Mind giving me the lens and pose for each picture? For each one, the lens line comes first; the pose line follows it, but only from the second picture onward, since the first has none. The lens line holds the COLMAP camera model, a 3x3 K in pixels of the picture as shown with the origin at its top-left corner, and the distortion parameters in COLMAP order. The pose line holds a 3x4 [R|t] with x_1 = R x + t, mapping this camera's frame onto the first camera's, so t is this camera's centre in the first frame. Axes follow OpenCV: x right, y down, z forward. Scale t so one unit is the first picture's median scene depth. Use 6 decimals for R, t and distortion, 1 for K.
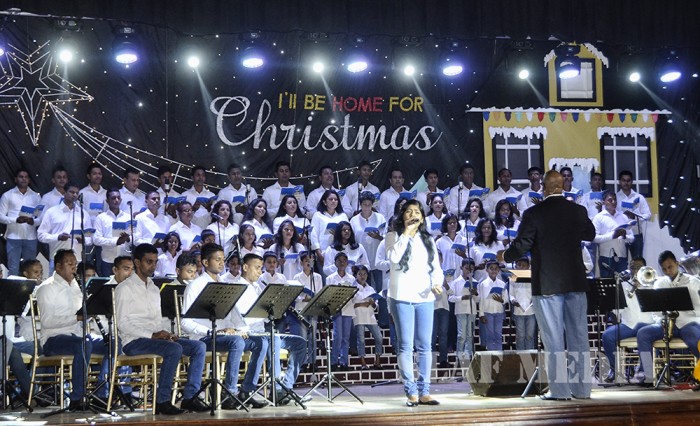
lens RADIAL K [[1289.9, 0, 350.0], [0, 1289.9, 213.0], [0, 0, 1]] dist [-0.068190, -0.023648]
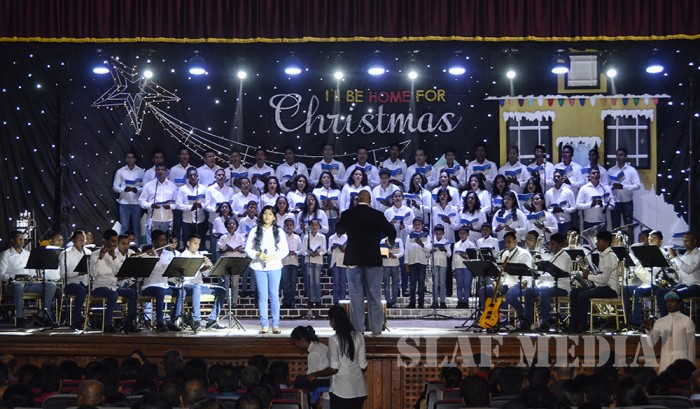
lens RADIAL K [[1573.4, 0, 350.0], [0, 1573.4, 204.5], [0, 0, 1]] dist [-0.068658, -0.076390]
pose [[0.960297, 0.015336, -0.278557, 0.399334], [0.002832, 0.997901, 0.064702, -0.079082], [0.278965, -0.062922, 0.958238, -0.491422]]
